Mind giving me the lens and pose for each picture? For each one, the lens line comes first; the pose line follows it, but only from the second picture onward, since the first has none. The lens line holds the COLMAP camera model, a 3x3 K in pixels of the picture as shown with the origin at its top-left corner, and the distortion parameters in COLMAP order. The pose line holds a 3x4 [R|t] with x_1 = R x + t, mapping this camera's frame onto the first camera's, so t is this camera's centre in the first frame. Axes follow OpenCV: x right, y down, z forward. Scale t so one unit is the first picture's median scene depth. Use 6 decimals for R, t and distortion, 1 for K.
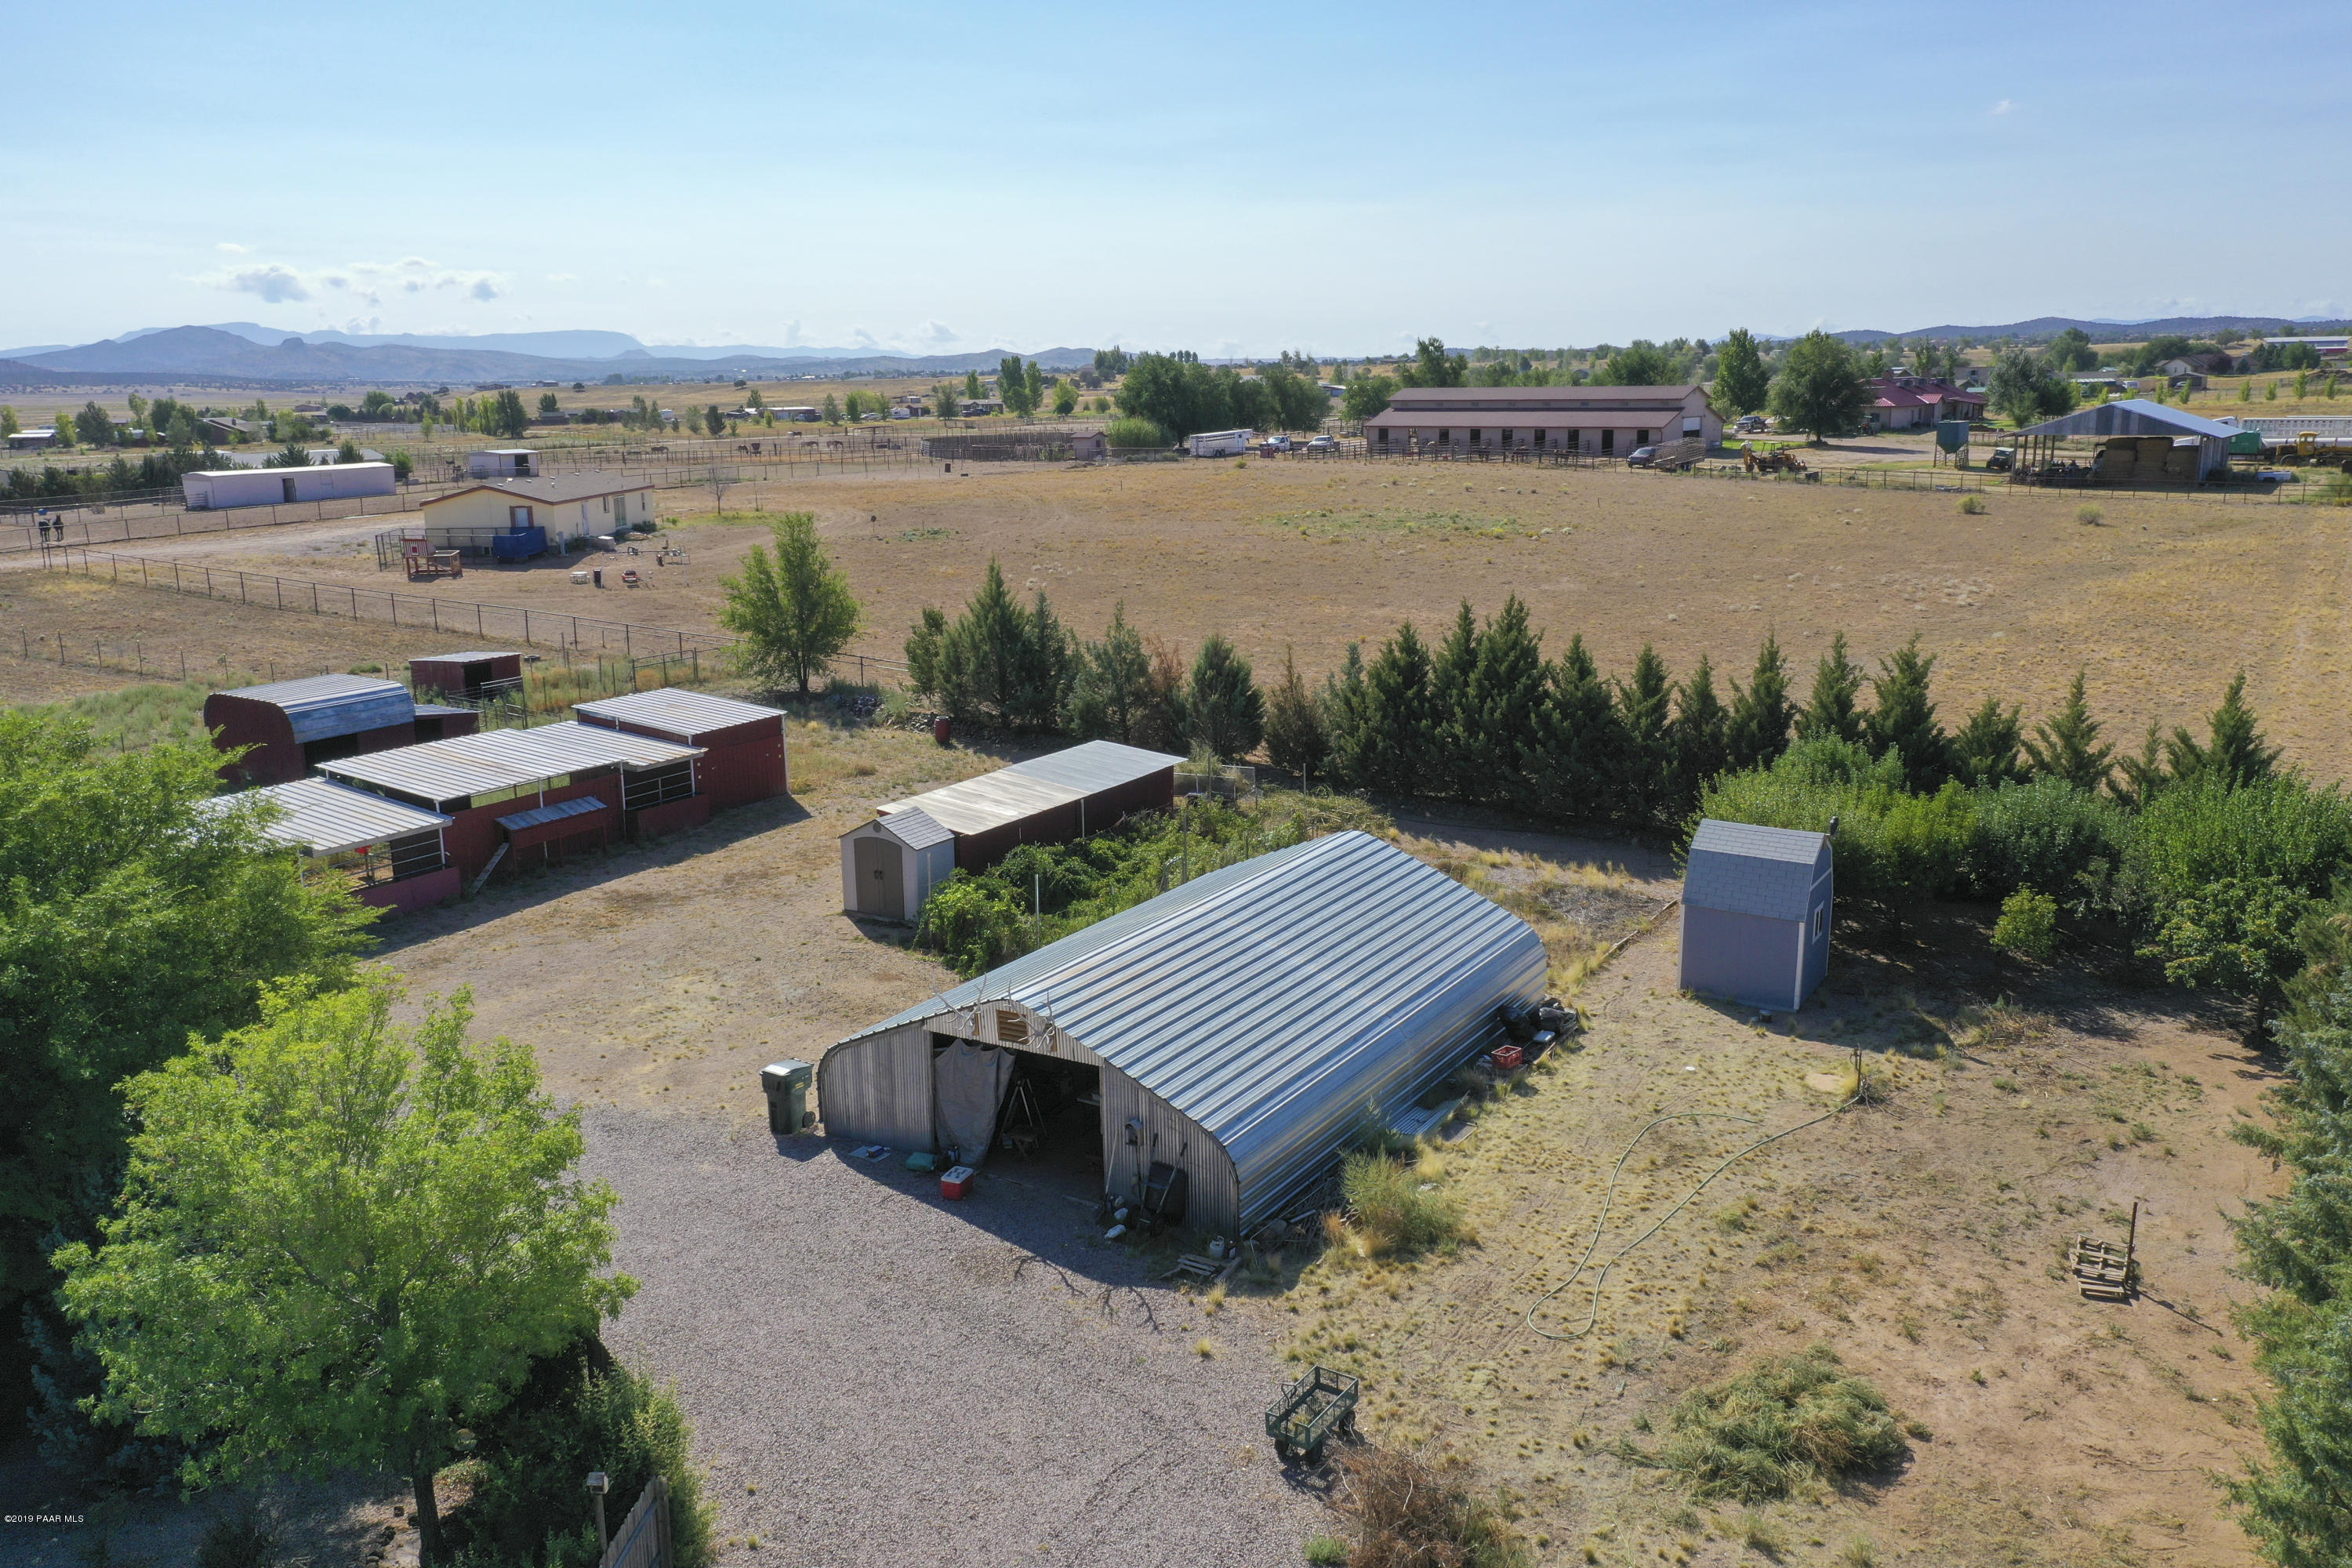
lens RADIAL K [[1855.7, 0, 1172.8], [0, 1855.7, 788.2], [0, 0, 1]] dist [0.002502, 0.007808]
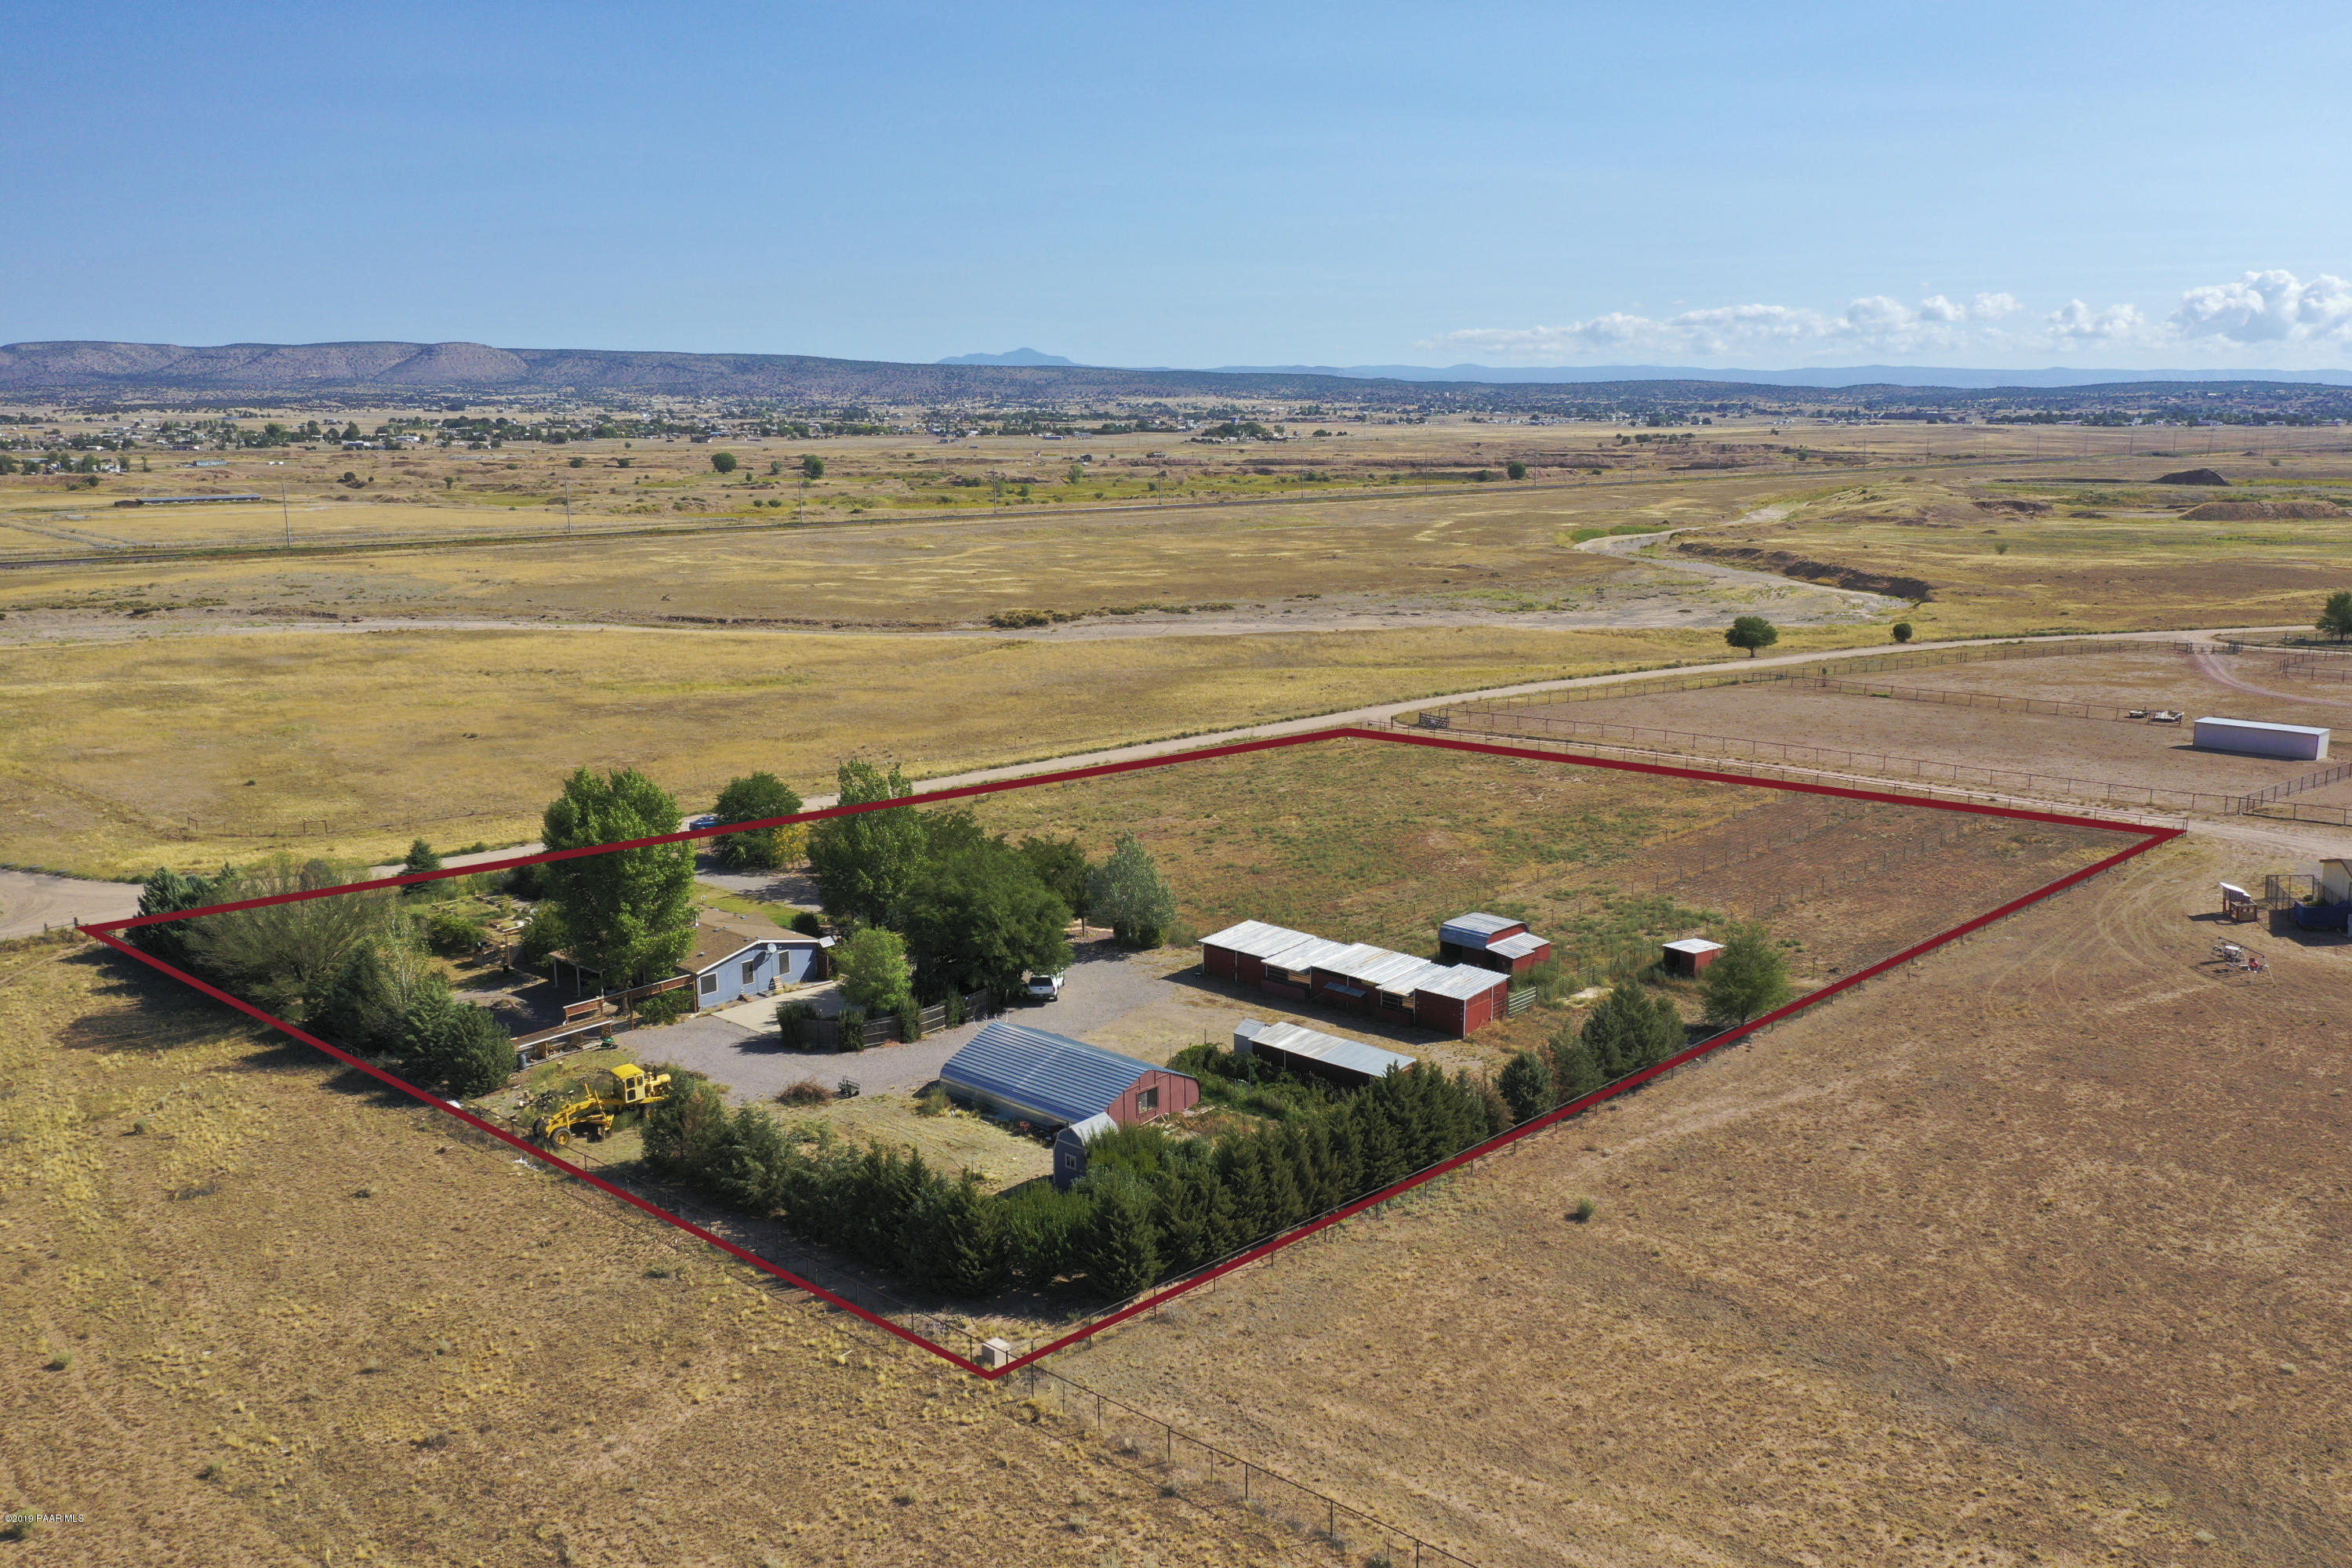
lens RADIAL K [[1842.4, 0, 1176.0], [0, 1842.4, 784.0], [0, 0, 1]] dist [0.011538, 0.009473]
pose [[-0.181121, 0.211865, -0.960369, 0.781579], [-0.207091, 0.946408, 0.247842, -0.316352], [0.961410, 0.243773, -0.127539, 0.406057]]
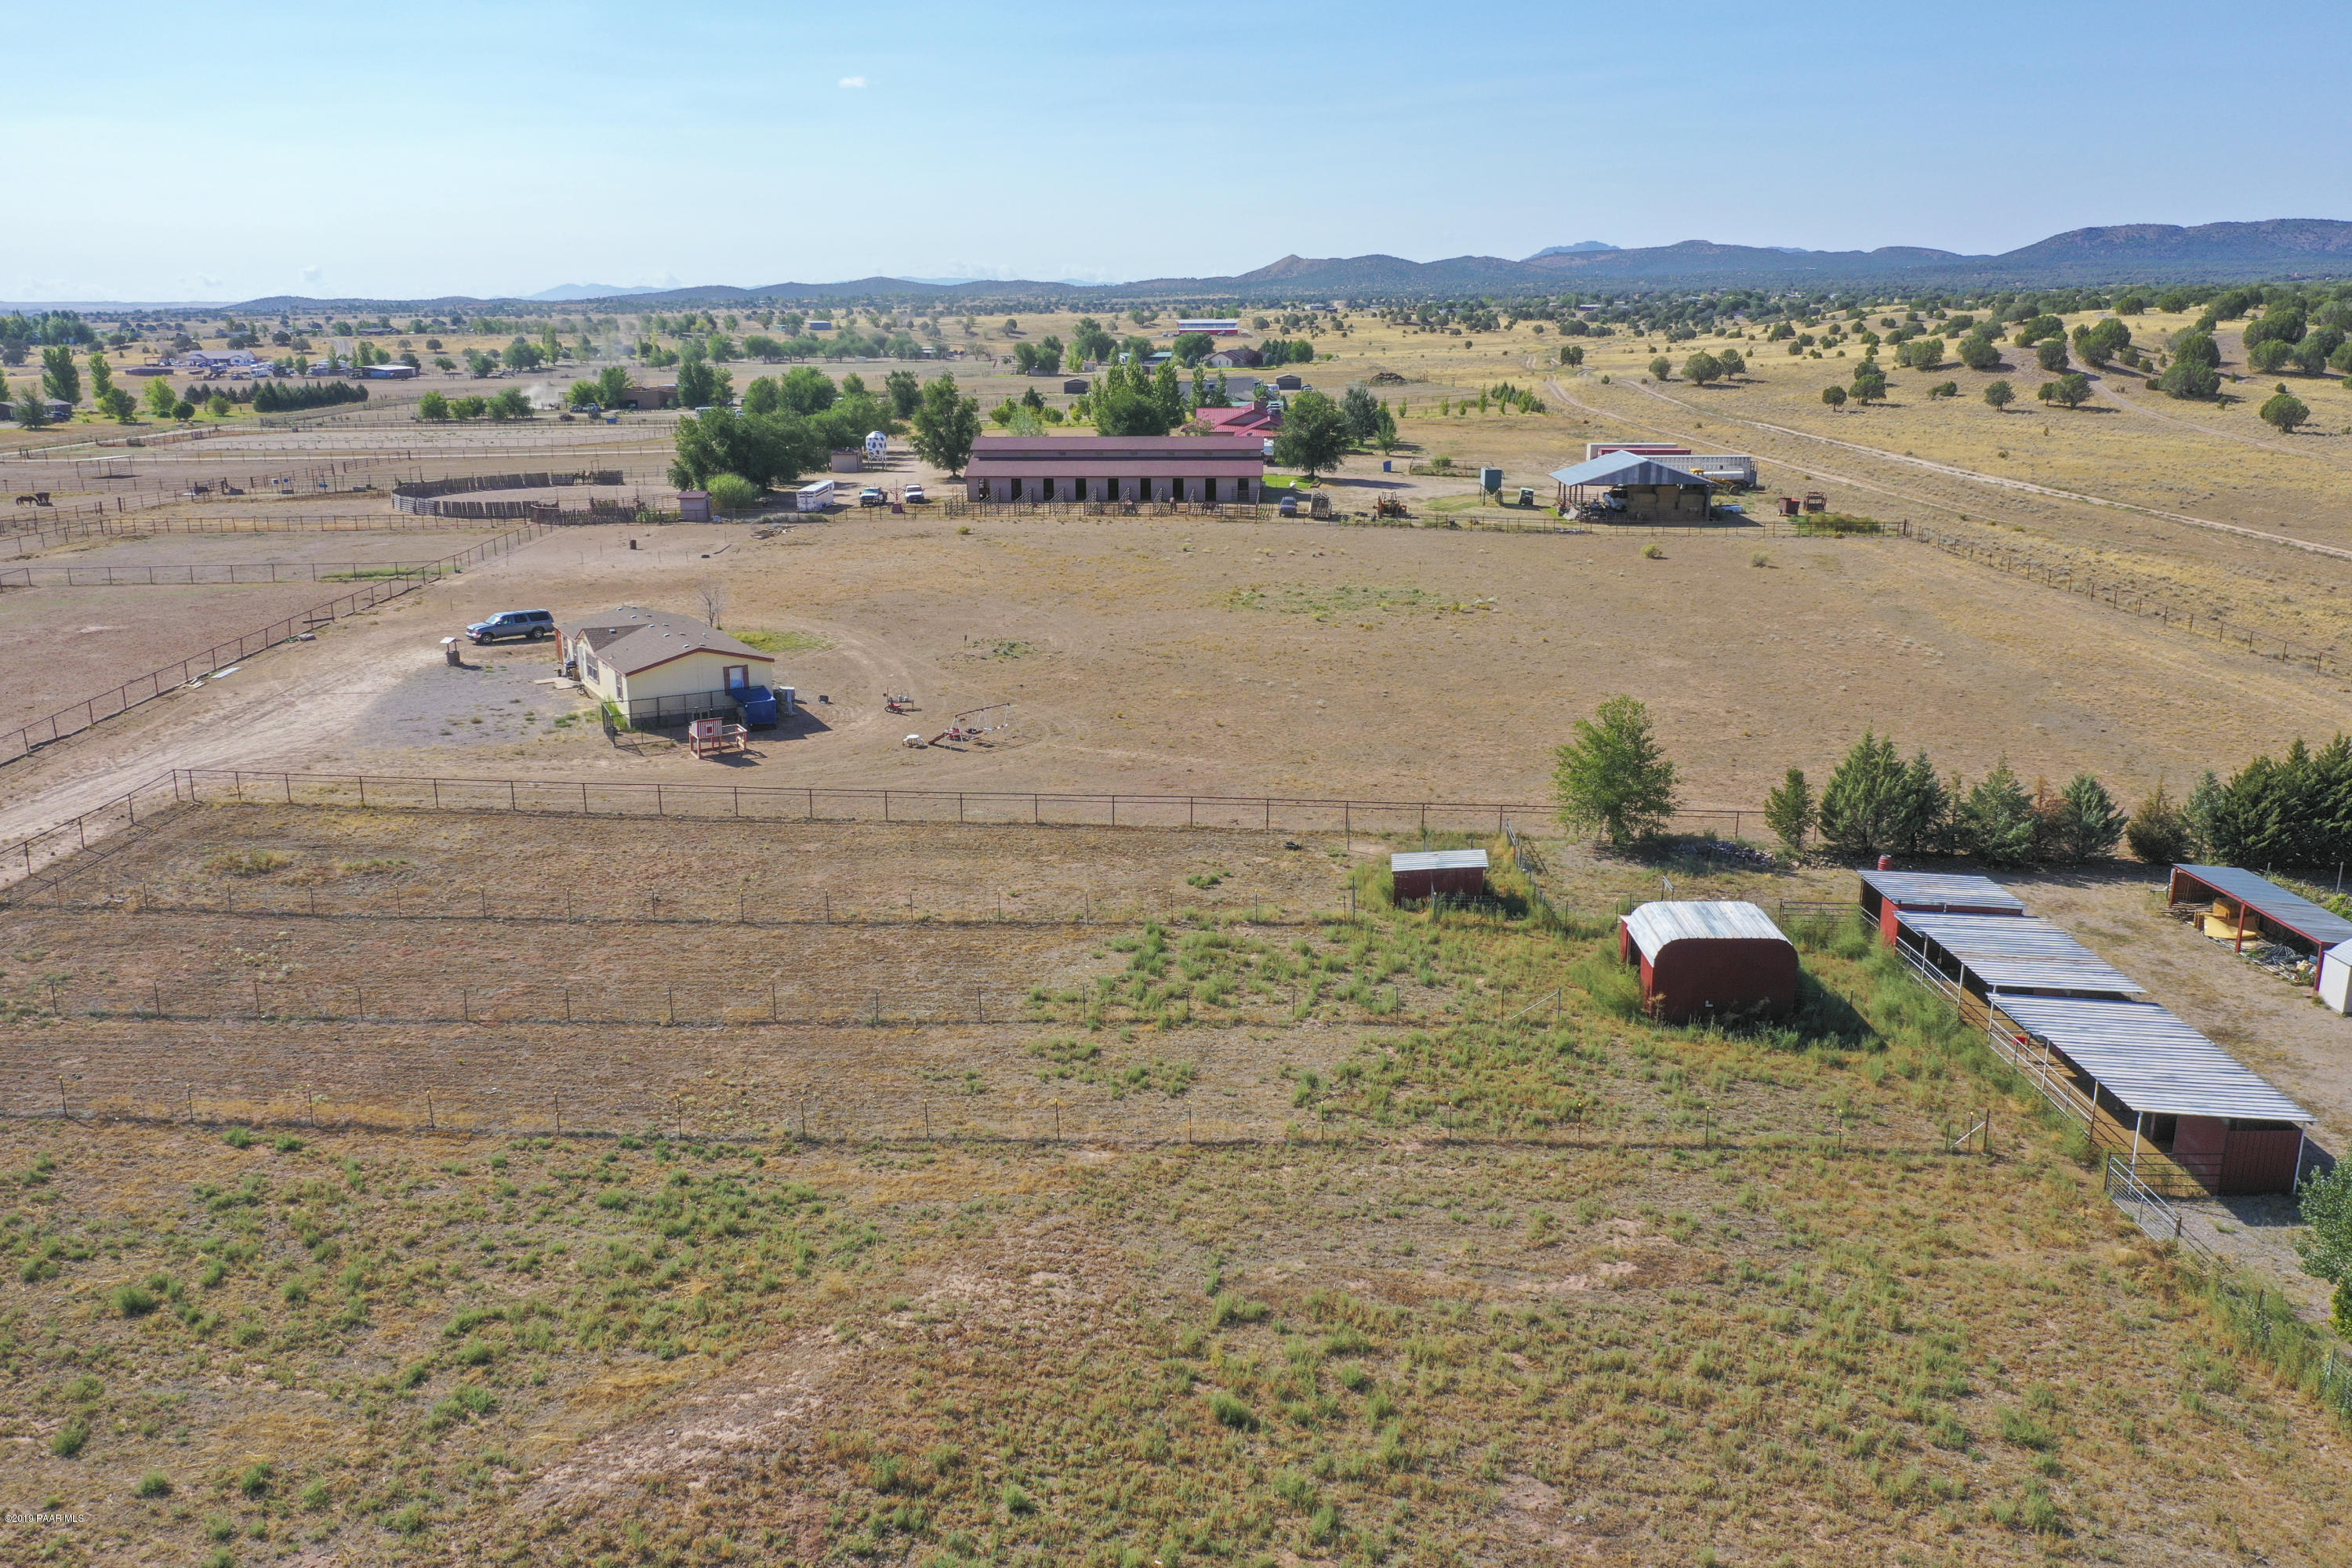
lens RADIAL K [[1855.7, 0, 1172.8], [0, 1855.7, 788.2], [0, 0, 1]] dist [0.002502, 0.007808]
pose [[0.830021, -0.129224, 0.542556, -0.630511], [0.115065, 0.991536, 0.060131, -0.112749], [-0.545734, 0.012519, 0.837865, 0.094084]]
